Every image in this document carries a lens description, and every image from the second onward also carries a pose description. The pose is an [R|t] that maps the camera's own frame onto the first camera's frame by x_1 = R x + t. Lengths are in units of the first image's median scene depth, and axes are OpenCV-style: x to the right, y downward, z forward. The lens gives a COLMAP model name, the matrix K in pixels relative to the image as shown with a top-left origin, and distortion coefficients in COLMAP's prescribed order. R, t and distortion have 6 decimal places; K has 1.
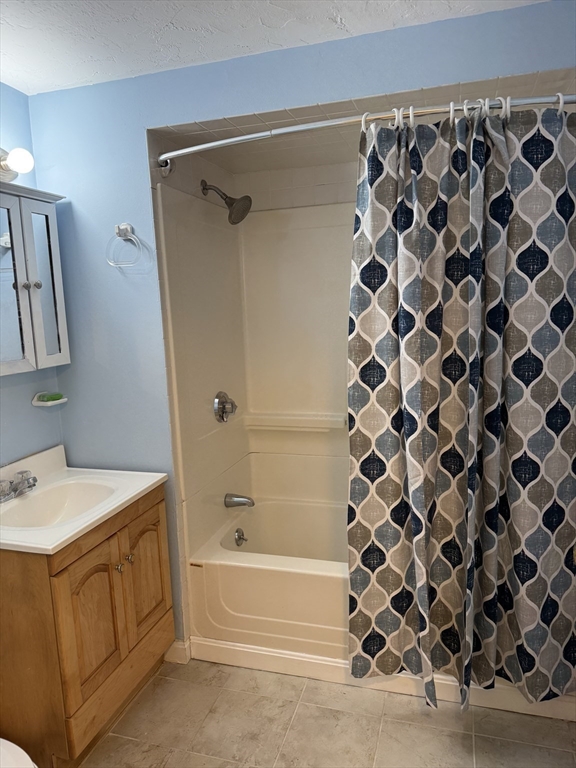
lens RADIAL K [[549.2, 0, 296.5], [0, 549.2, 379.9], [0, 0, 1]] dist [0.063245, -0.055378]
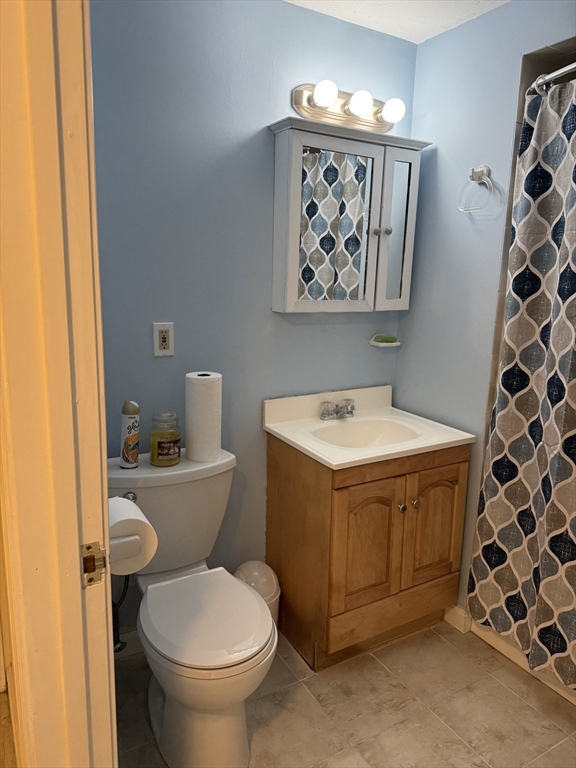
lens RADIAL K [[549.2, 0, 293.4], [0, 549.2, 382.7], [0, 0, 1]] dist [0.063245, -0.055378]
pose [[0.743559, 0.187078, -0.641967, 0.135341], [-0.149919, 0.982265, 0.112601, 0.023139], [0.651647, 0.012518, 0.758419, 0.082383]]
